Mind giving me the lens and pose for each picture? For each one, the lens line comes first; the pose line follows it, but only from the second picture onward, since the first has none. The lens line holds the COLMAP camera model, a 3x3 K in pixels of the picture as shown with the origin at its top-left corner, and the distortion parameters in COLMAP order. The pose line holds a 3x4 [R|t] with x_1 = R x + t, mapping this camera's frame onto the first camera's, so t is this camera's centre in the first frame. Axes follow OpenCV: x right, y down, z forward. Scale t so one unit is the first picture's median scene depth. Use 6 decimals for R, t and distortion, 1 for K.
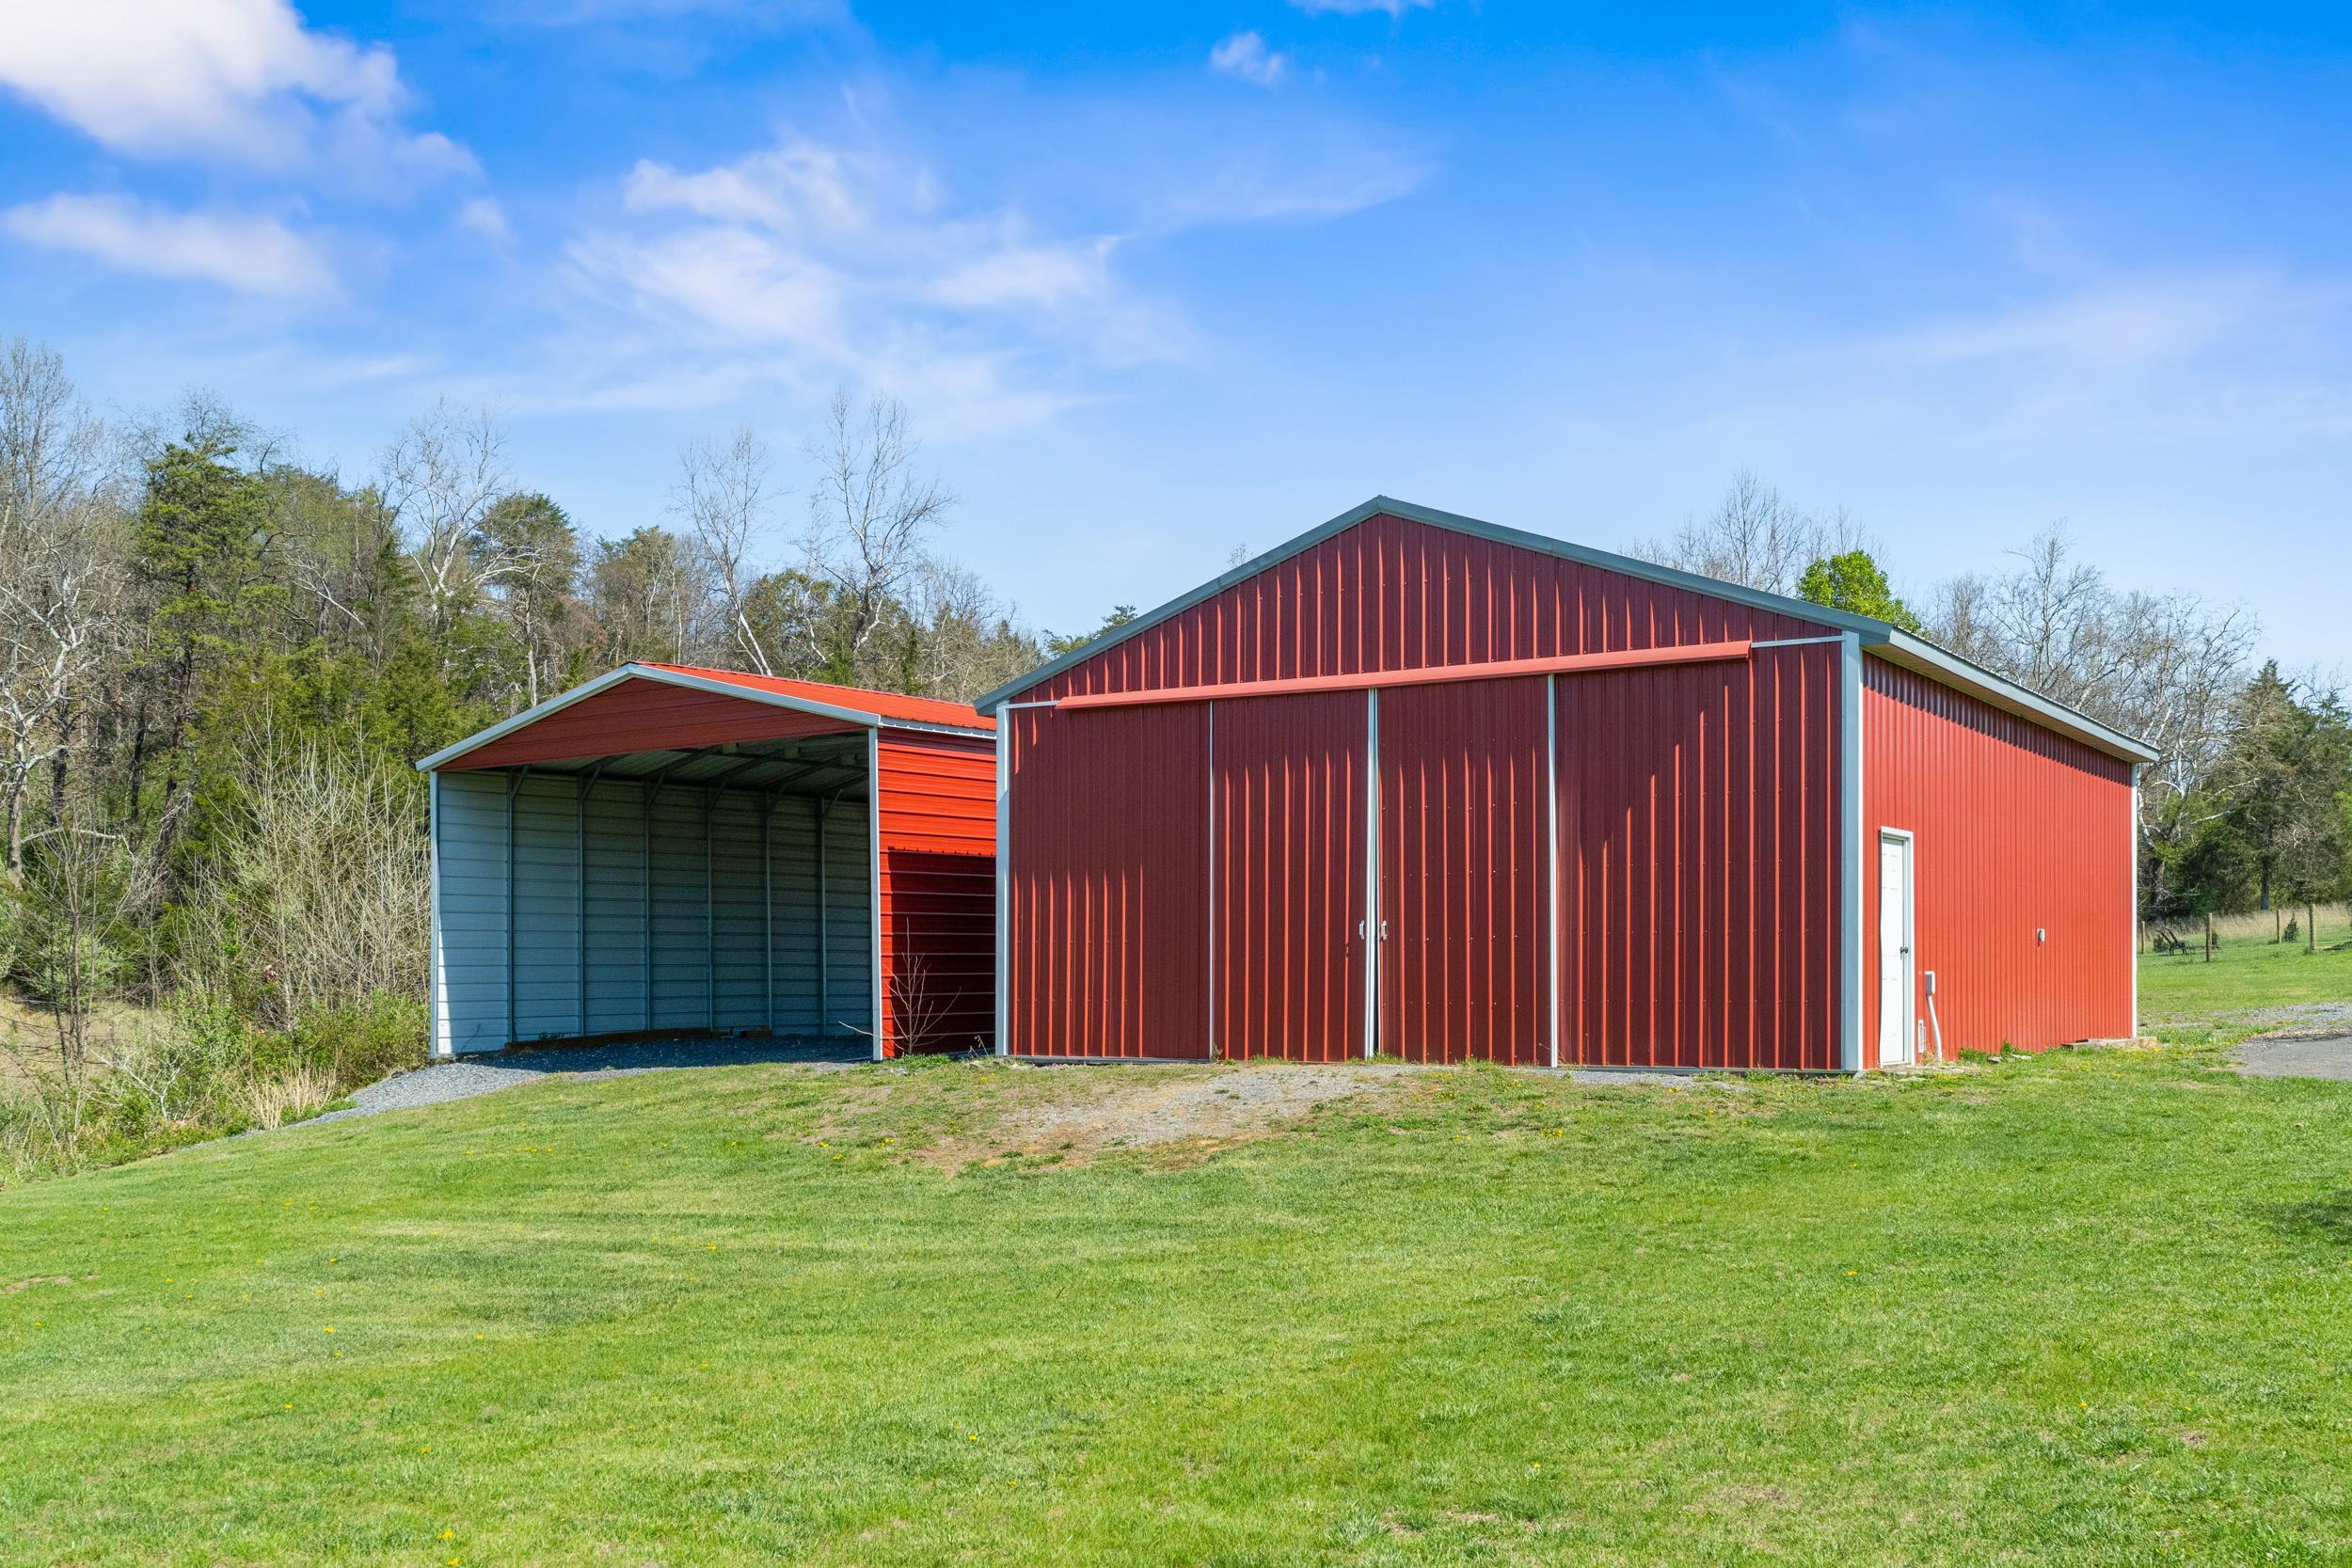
lens RADIAL K [[2335.1, 0, 1176.0], [0, 2335.1, 784.0], [0, 0, 1]] dist [0.004115, 0.002479]
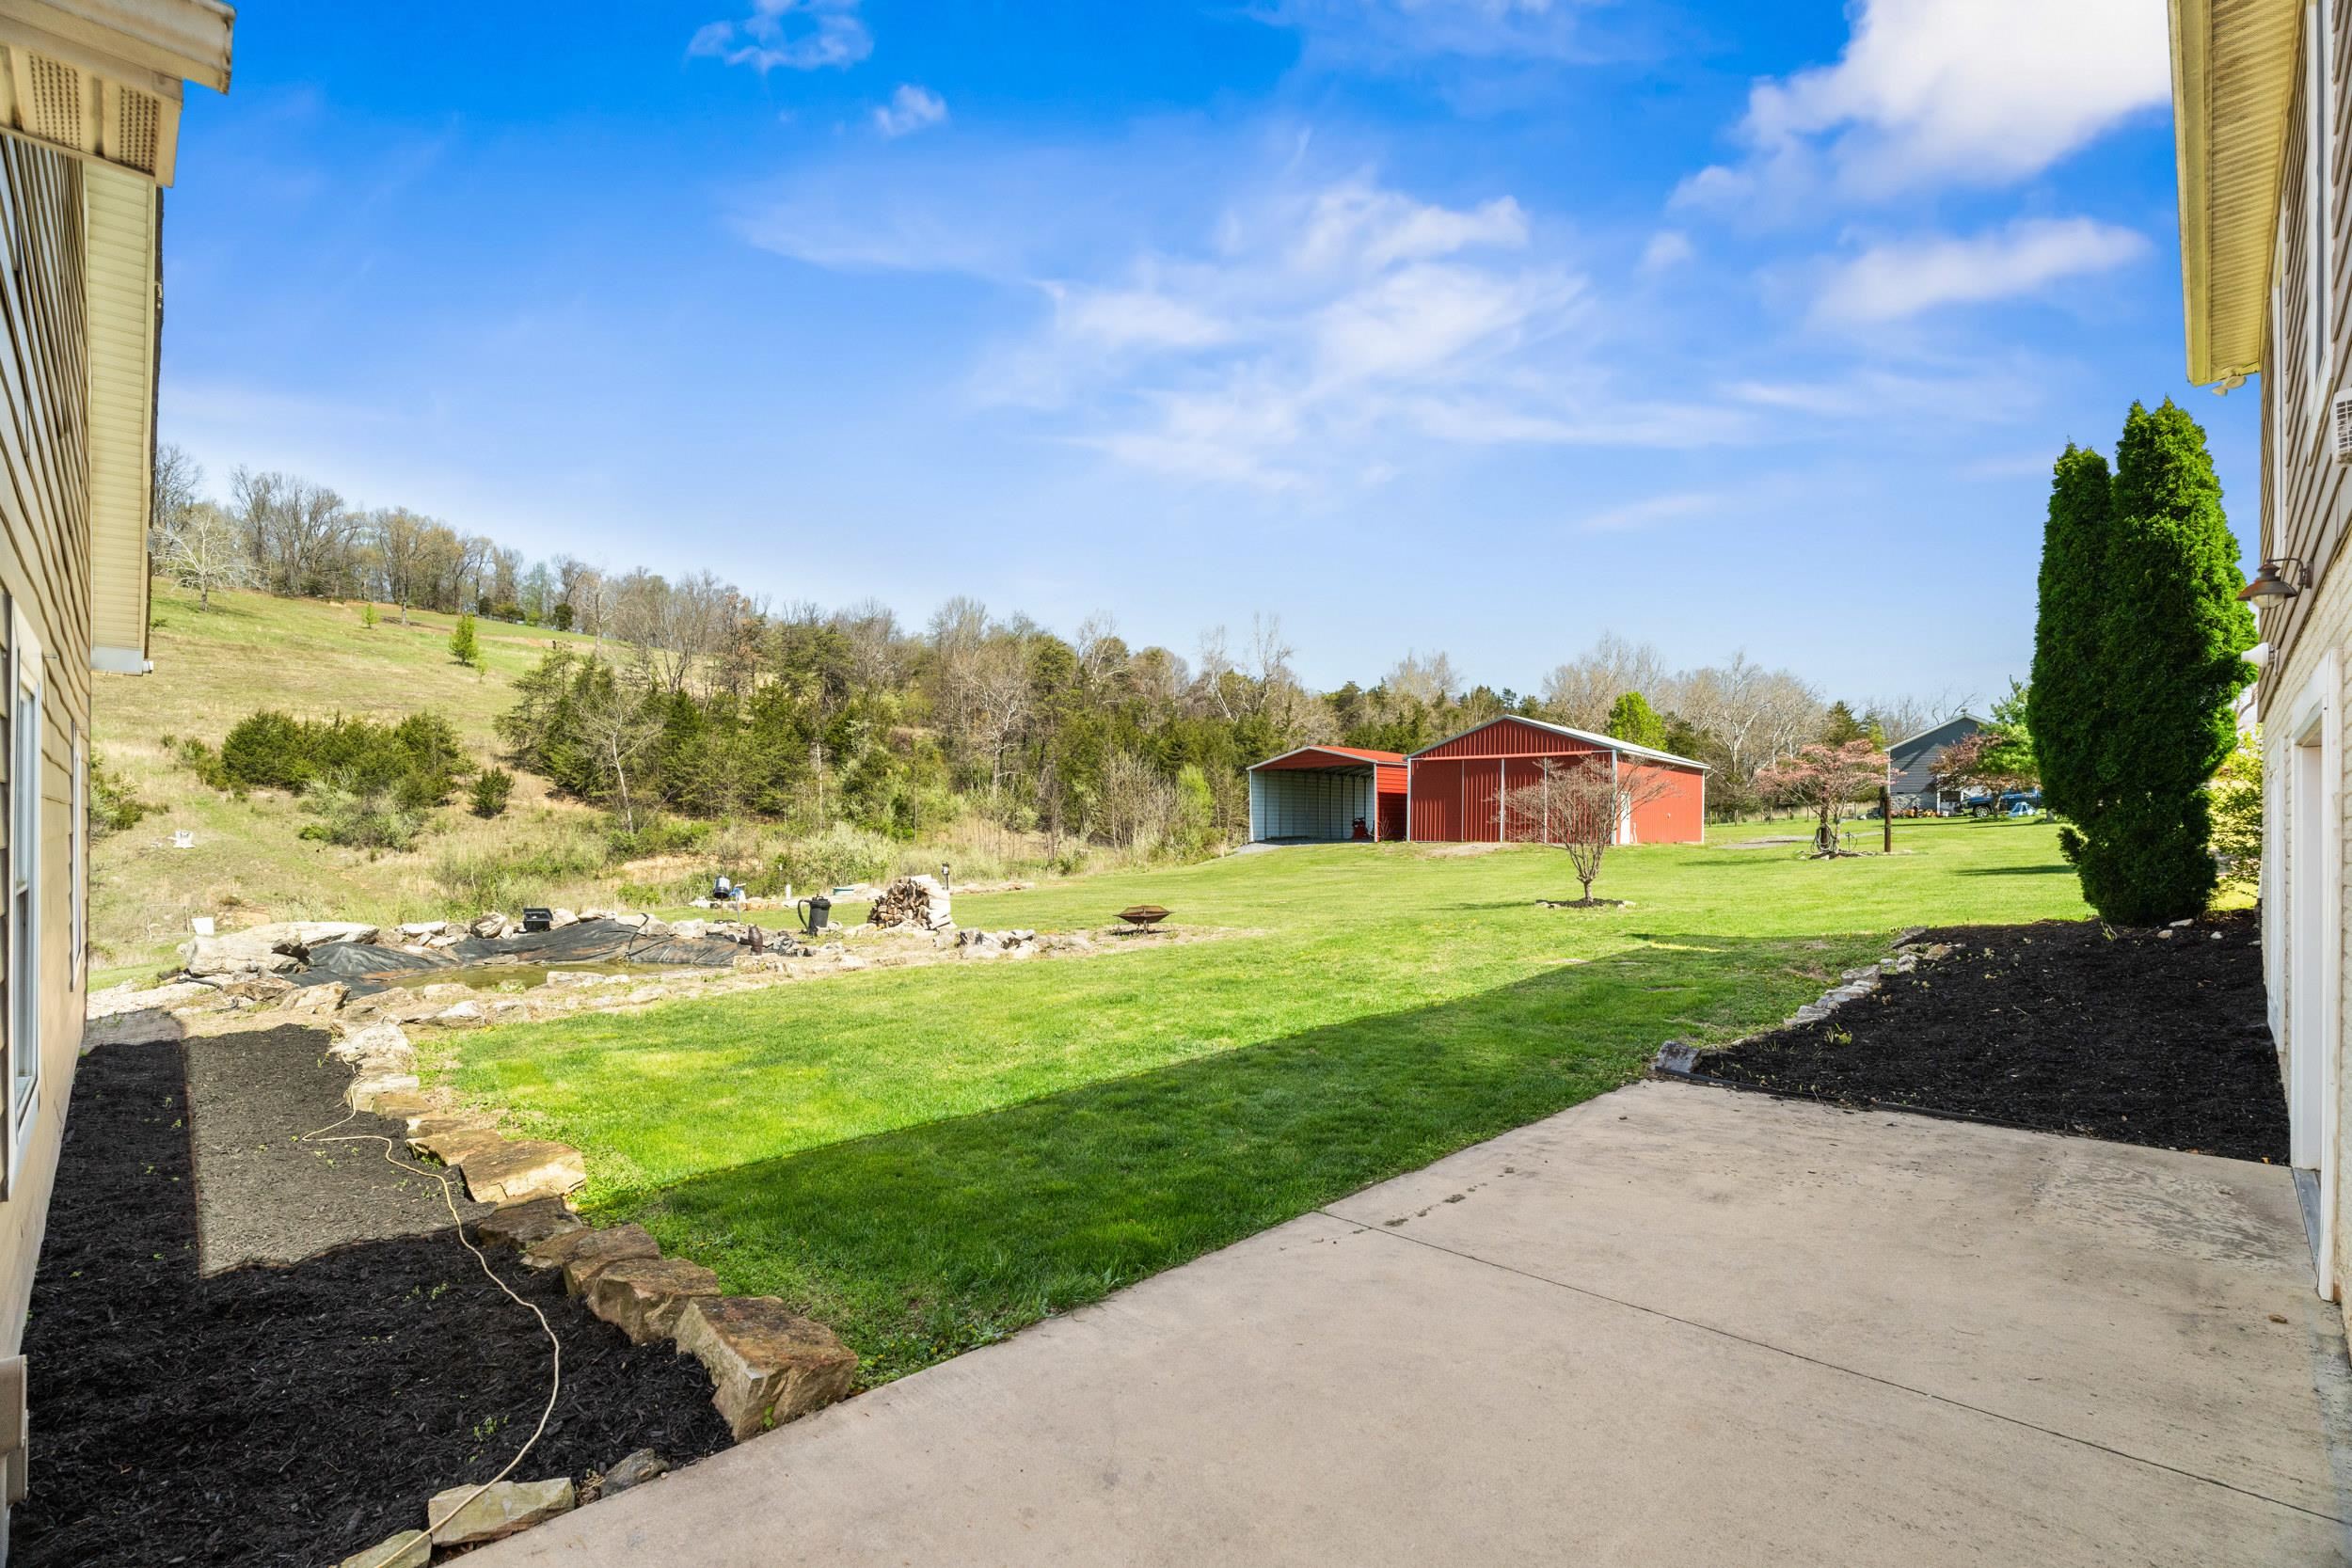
lens RADIAL K [[1052.2, 0, 1182.0], [0, 1052.2, 820.1], [0, 0, 1]] dist [-0.004327, -0.000618]
pose [[0.989293, 0.012658, -0.145394, -0.194360], [-0.001904, 0.997266, 0.073865, -0.059706], [0.145931, -0.072797, 0.986613, -0.909873]]
